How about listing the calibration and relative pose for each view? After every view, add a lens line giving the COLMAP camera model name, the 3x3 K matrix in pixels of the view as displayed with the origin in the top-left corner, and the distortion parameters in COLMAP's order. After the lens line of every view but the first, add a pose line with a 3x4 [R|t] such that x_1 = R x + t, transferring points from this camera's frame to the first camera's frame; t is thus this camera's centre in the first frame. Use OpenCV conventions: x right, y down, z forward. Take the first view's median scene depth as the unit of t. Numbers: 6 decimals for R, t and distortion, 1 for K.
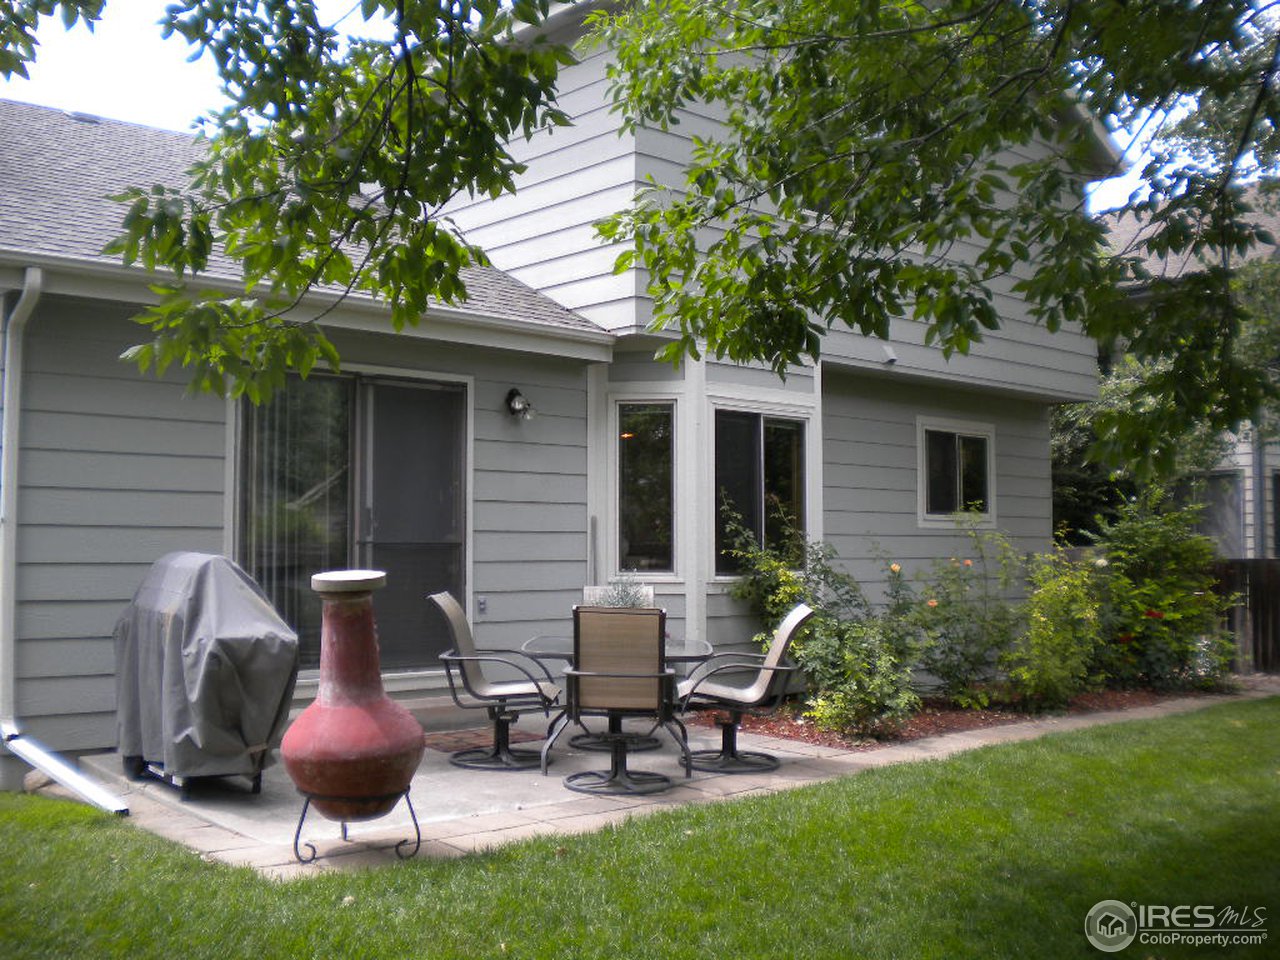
lens RADIAL K [[1351.6, 0, 656.5], [0, 1351.6, 474.7], [0, 0, 1]] dist [-0.062549, -0.203916]
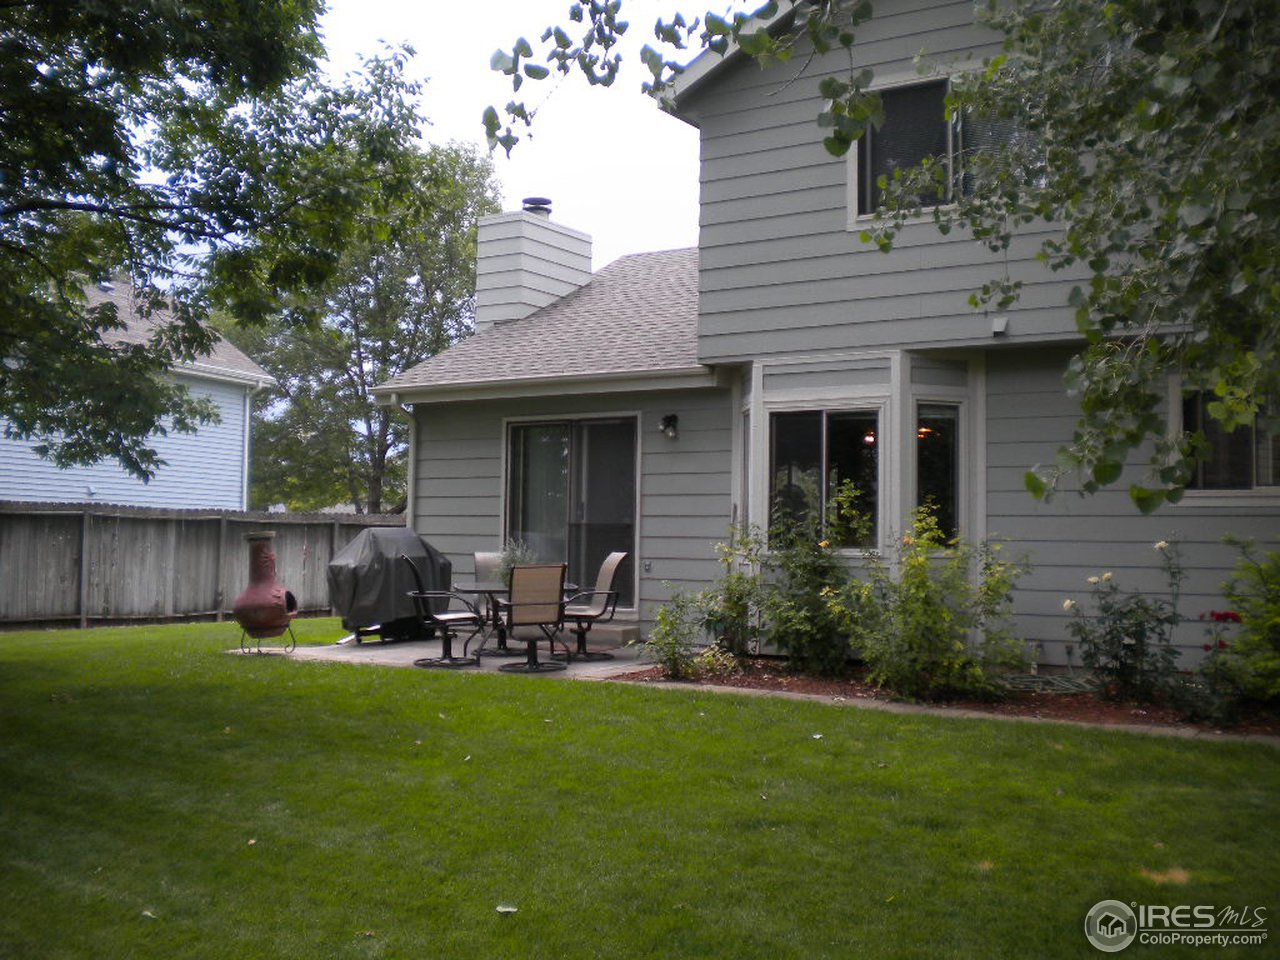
lens RADIAL K [[1351.6, 0, 656.5], [0, 1351.6, 474.7], [0, 0, 1]] dist [-0.062549, -0.203916]
pose [[0.248186, -0.045563, -0.967640, 1.390315], [0.041739, 0.998469, -0.036309, 0.054859], [0.967813, -0.031377, 0.249708, 0.699692]]
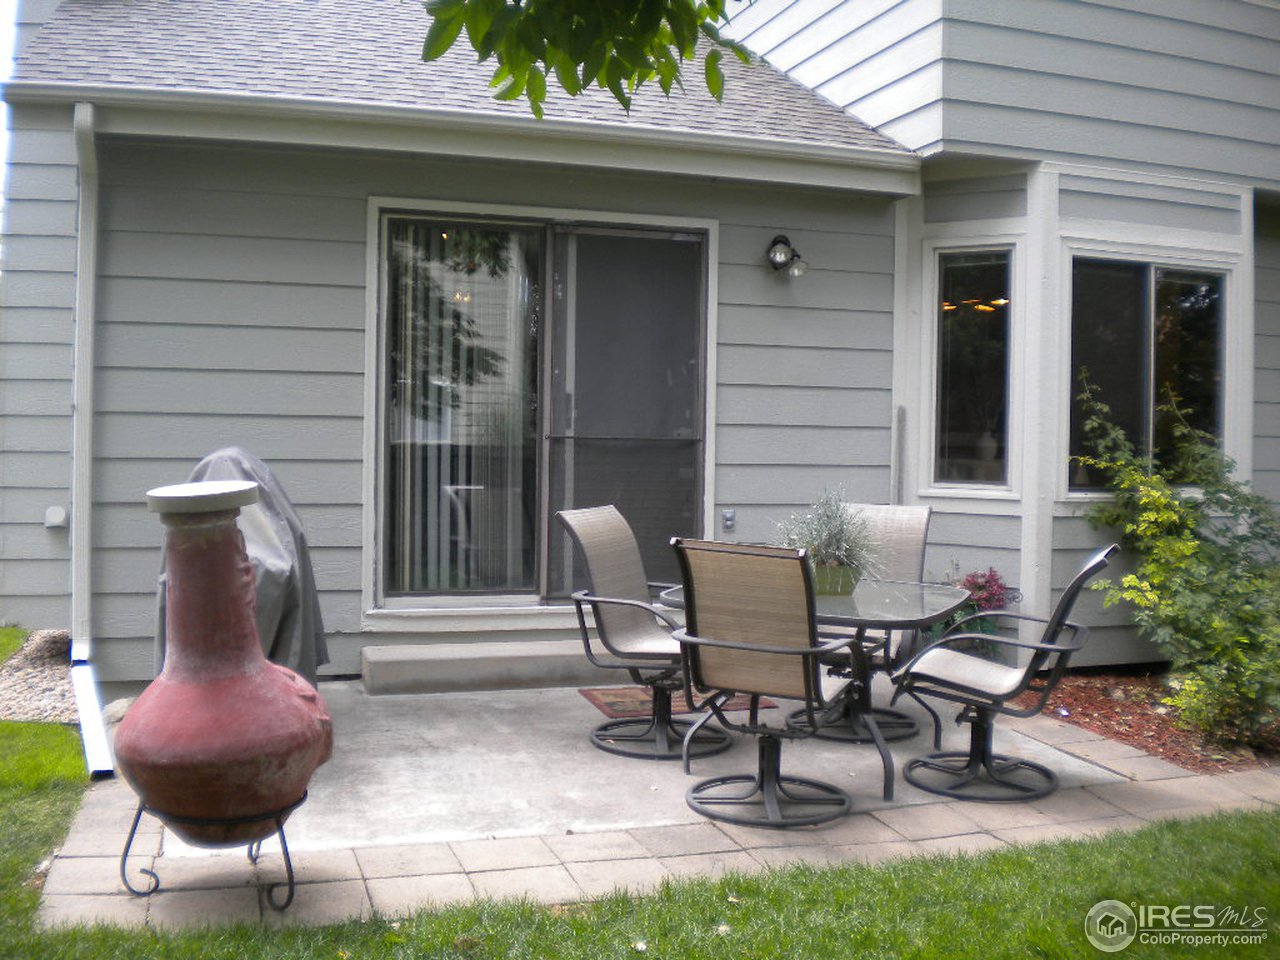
lens RADIAL K [[1351.6, 0, 656.5], [0, 1351.6, 474.7], [0, 0, 1]] dist [-0.062549, -0.203916]
pose [[0.906613, 0.027293, -0.421080, 0.167902], [0.006135, 0.996948, 0.077828, 0.011138], [0.421919, -0.073143, 0.903679, 0.315505]]
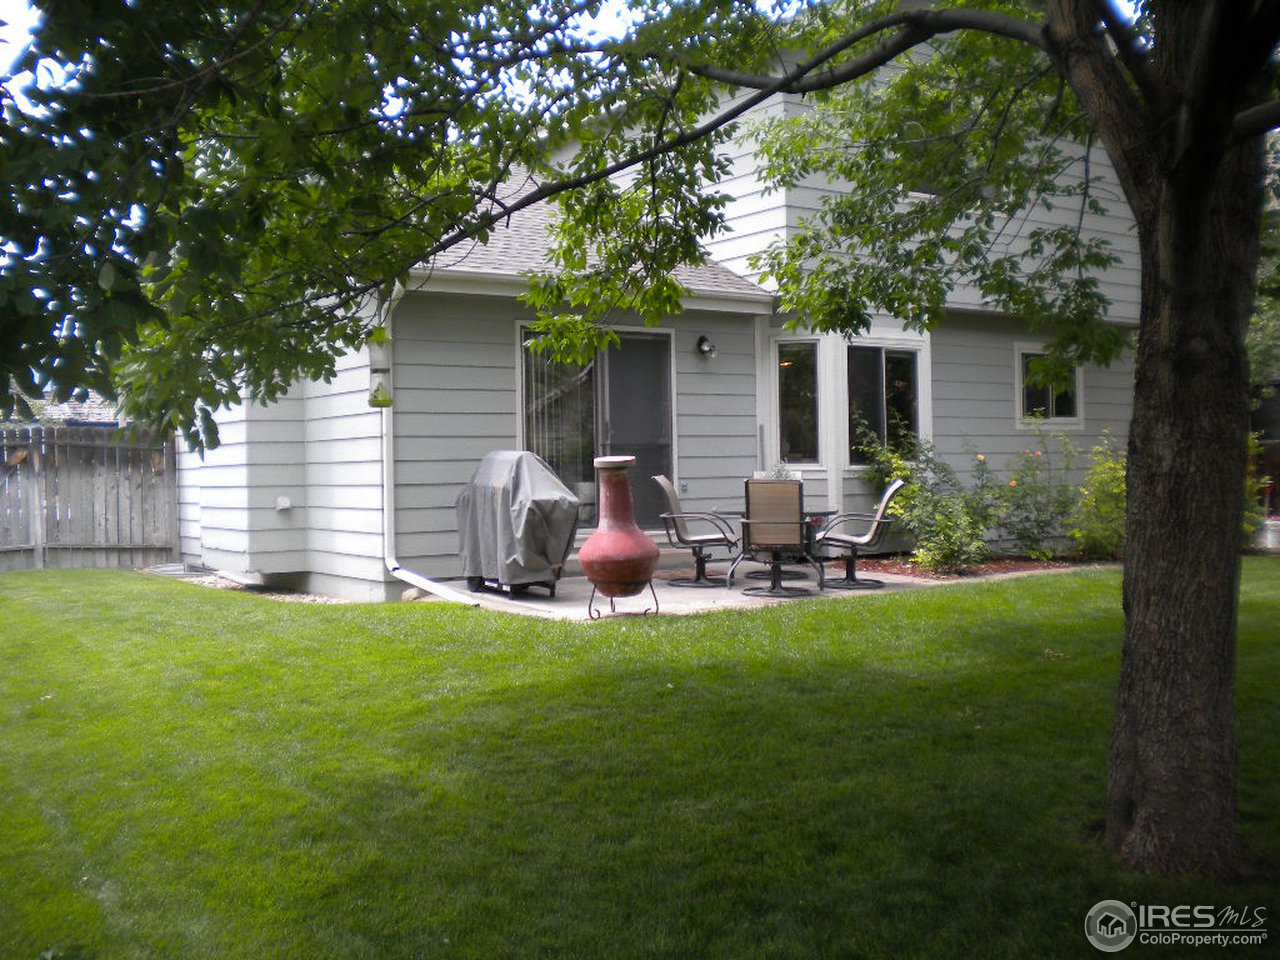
lens RADIAL K [[1351.6, 0, 656.5], [0, 1351.6, 474.7], [0, 0, 1]] dist [-0.062549, -0.203916]
pose [[0.990551, -0.017061, -0.136082, 0.041726], [0.025412, 0.997883, 0.059867, -0.004737], [0.134773, -0.062759, 0.988887, -0.471610]]
